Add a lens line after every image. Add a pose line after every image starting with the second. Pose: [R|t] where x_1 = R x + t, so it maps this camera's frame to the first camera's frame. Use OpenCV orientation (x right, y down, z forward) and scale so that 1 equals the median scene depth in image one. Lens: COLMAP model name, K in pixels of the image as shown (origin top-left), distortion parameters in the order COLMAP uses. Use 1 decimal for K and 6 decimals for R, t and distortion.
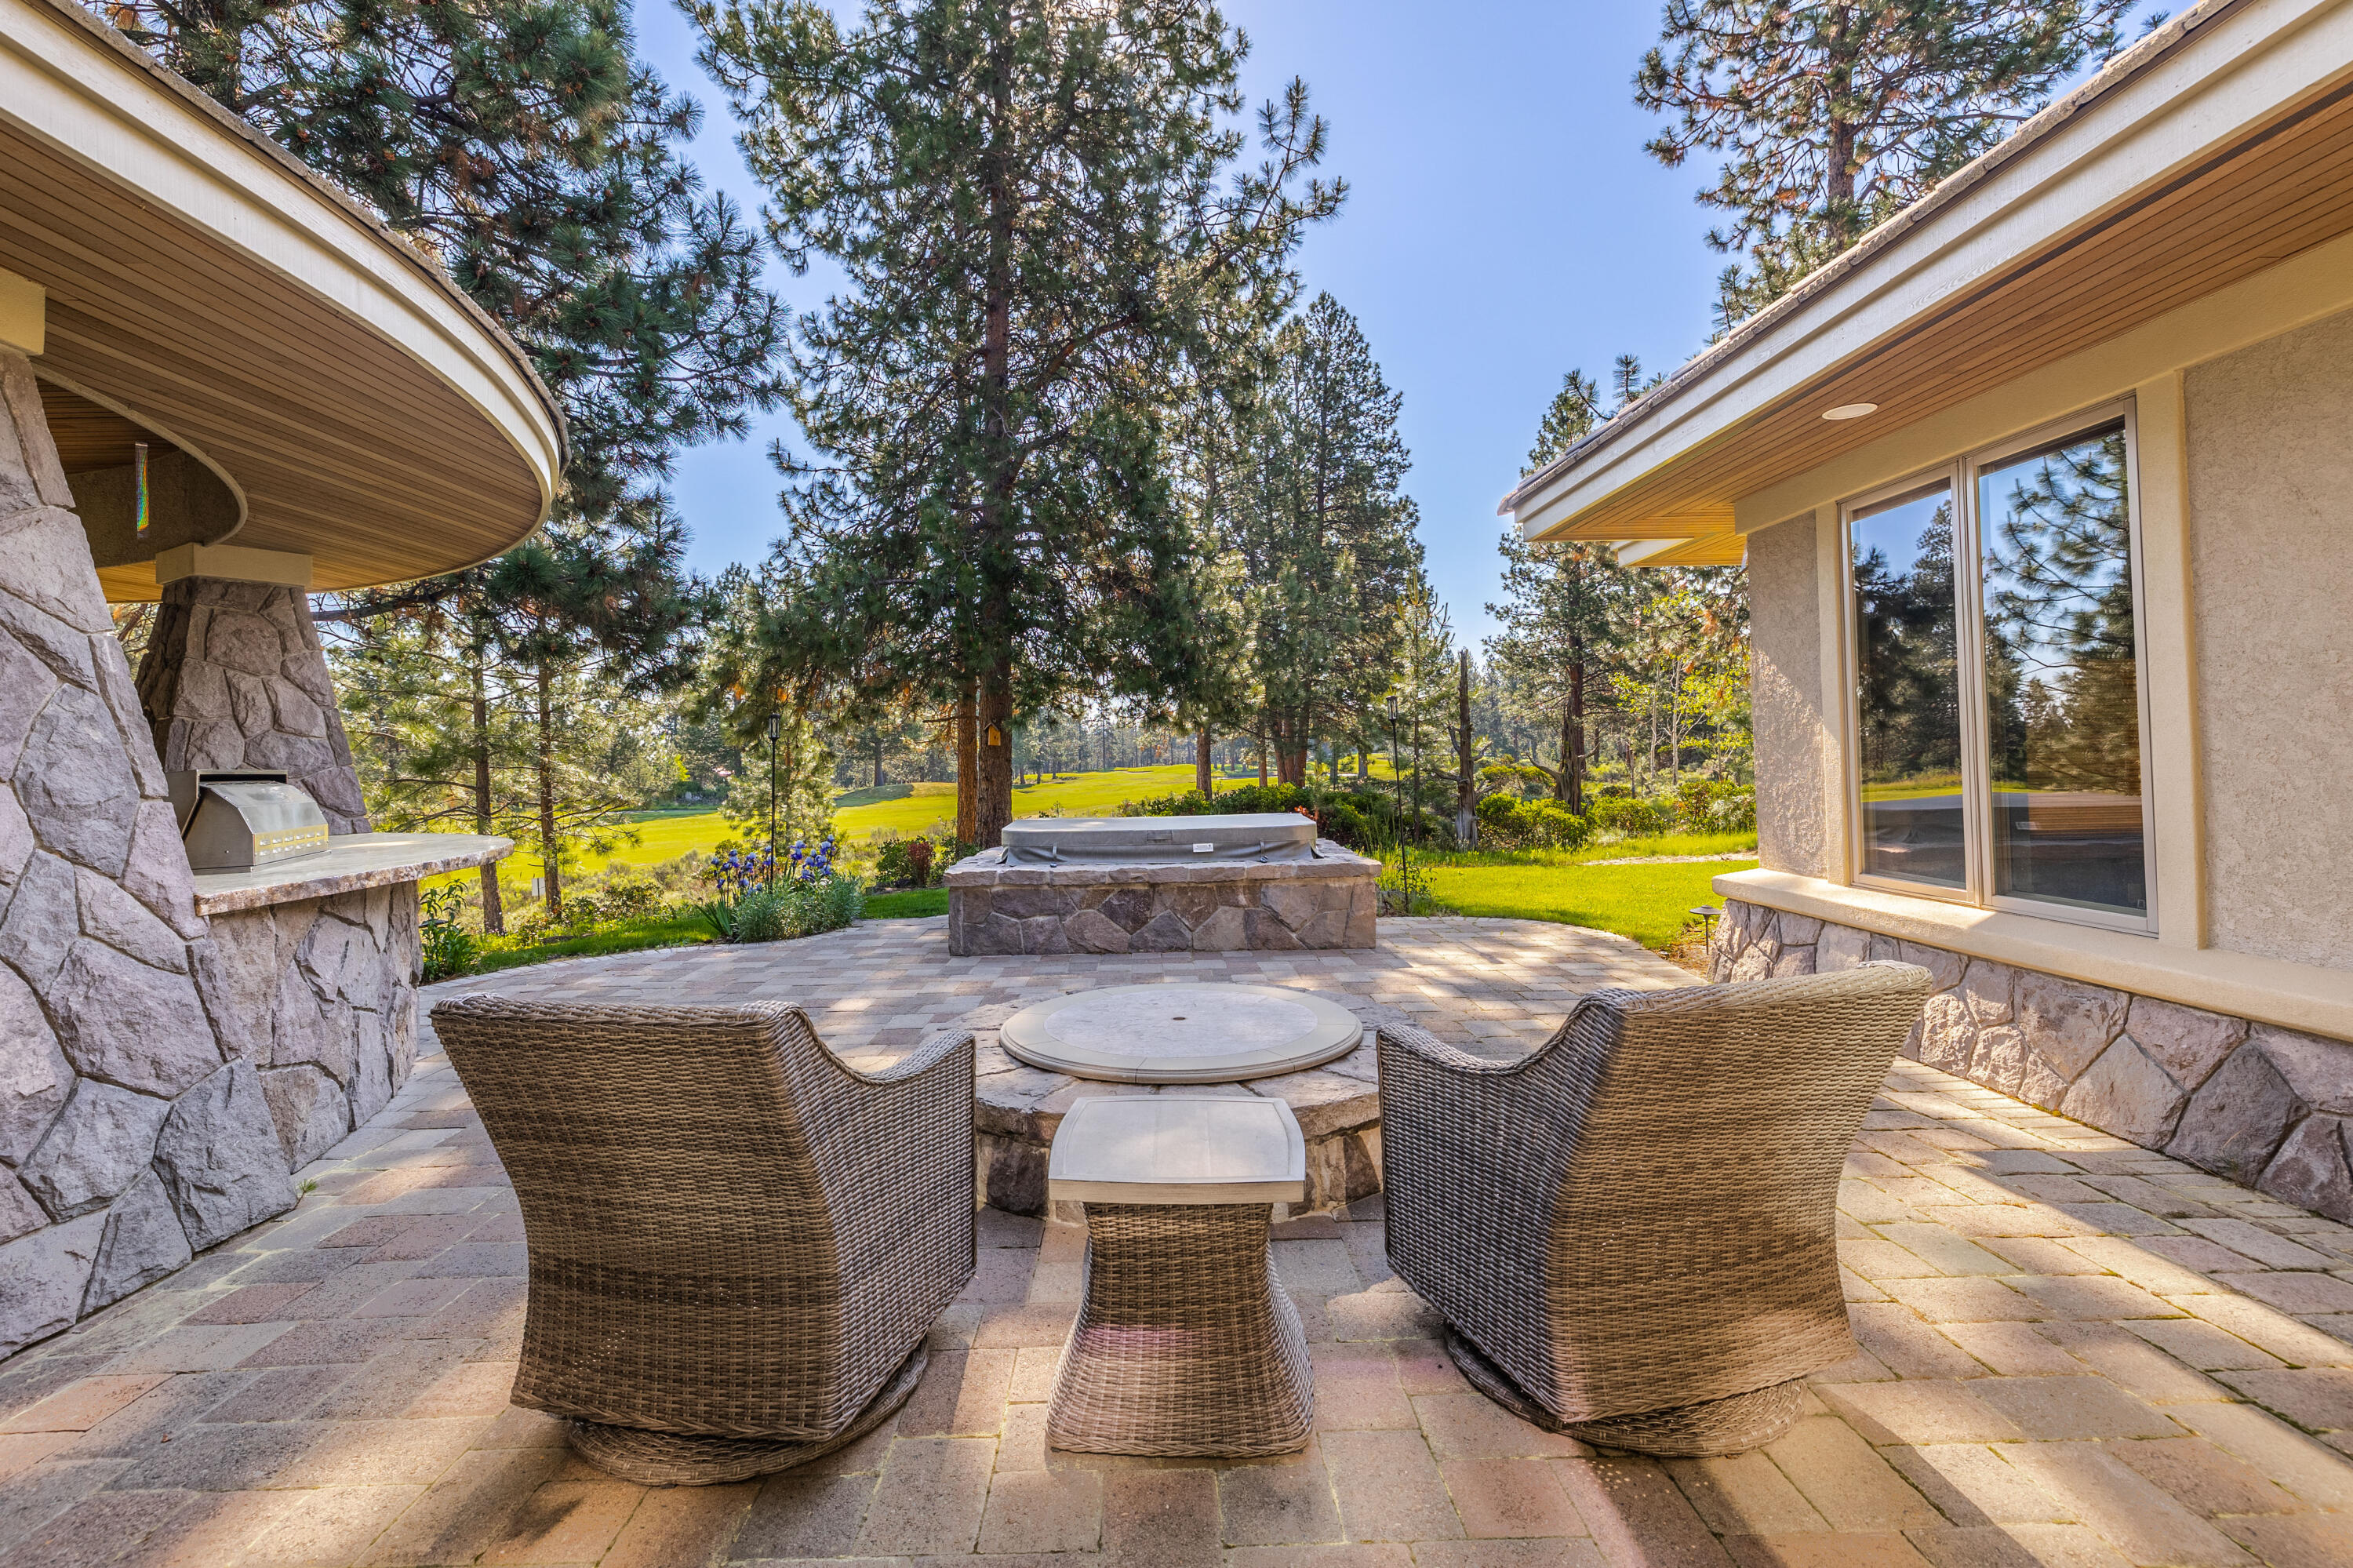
lens RADIAL K [[1017.3, 0, 1118.2], [0, 1017.3, 750.8], [0, 0, 1]] dist [0.000696, 0.000058]
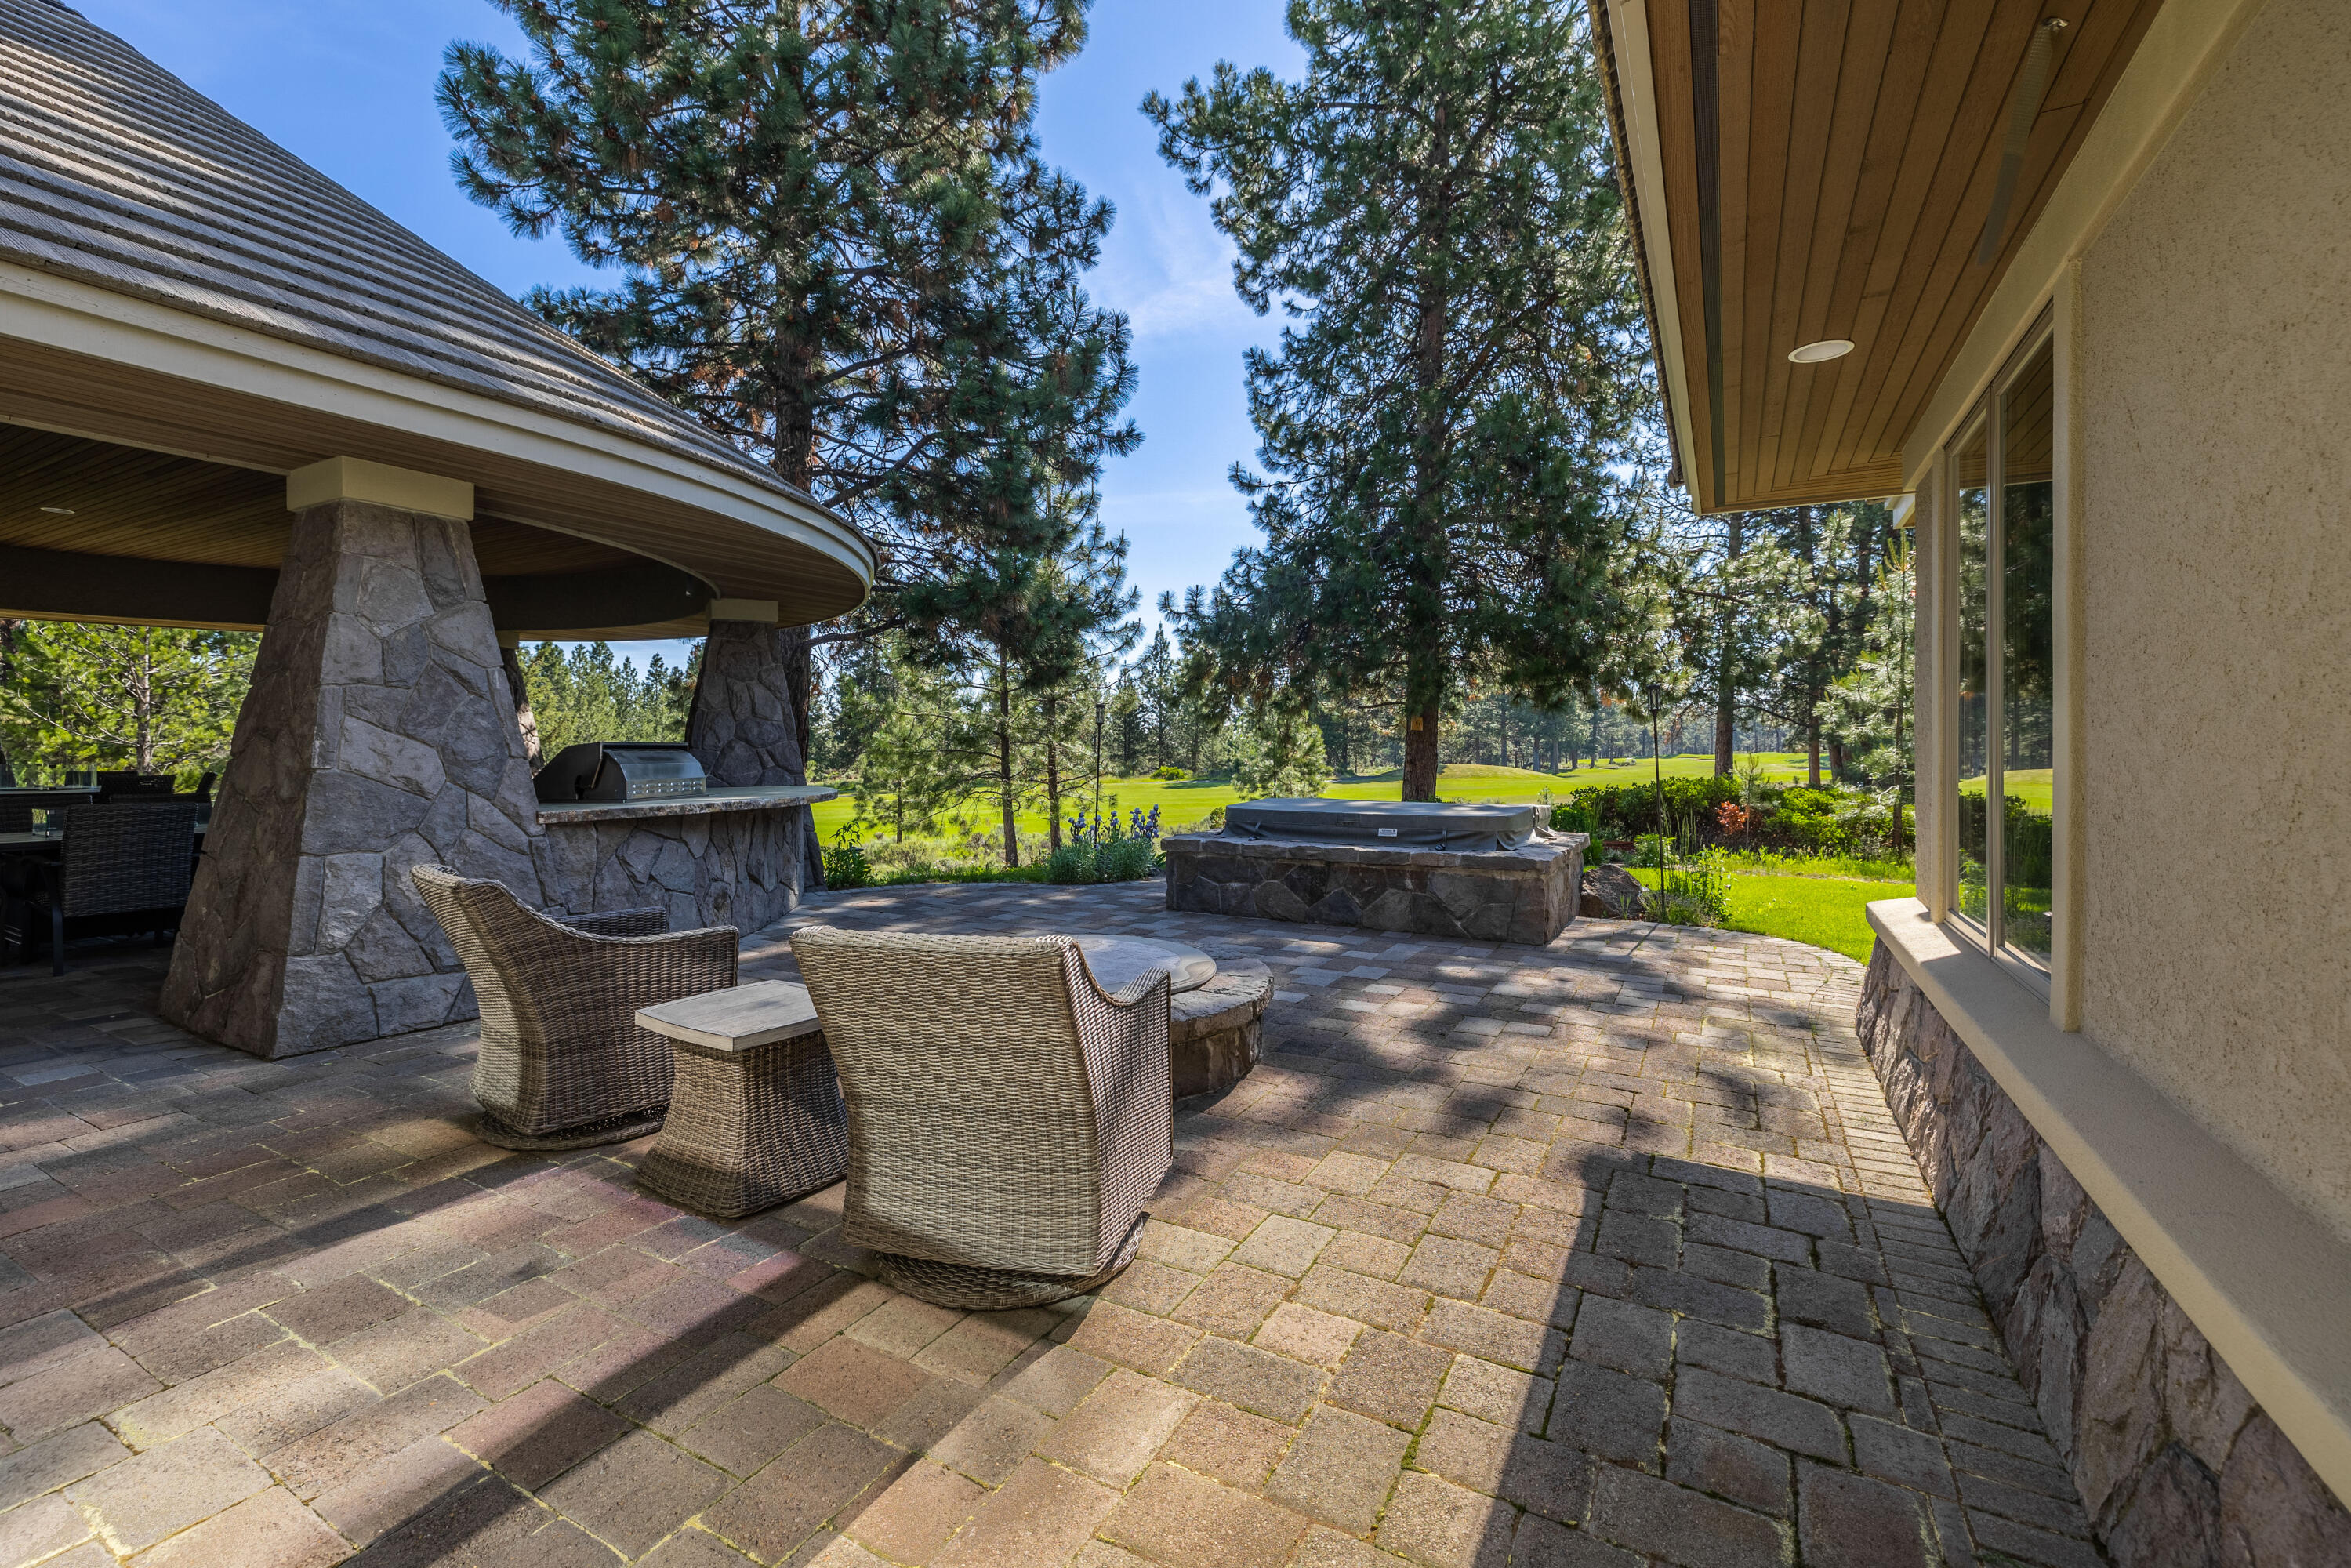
lens RADIAL K [[950.0, 0, 1166.0], [0, 950.0, 762.3], [0, 0, 1]] dist [0.001151, 0.000126]
pose [[0.876479, 0.030254, -0.480488, 0.124725], [-0.015255, 0.999268, 0.035092, -0.003058], [0.481198, -0.023428, 0.876299, 0.009837]]
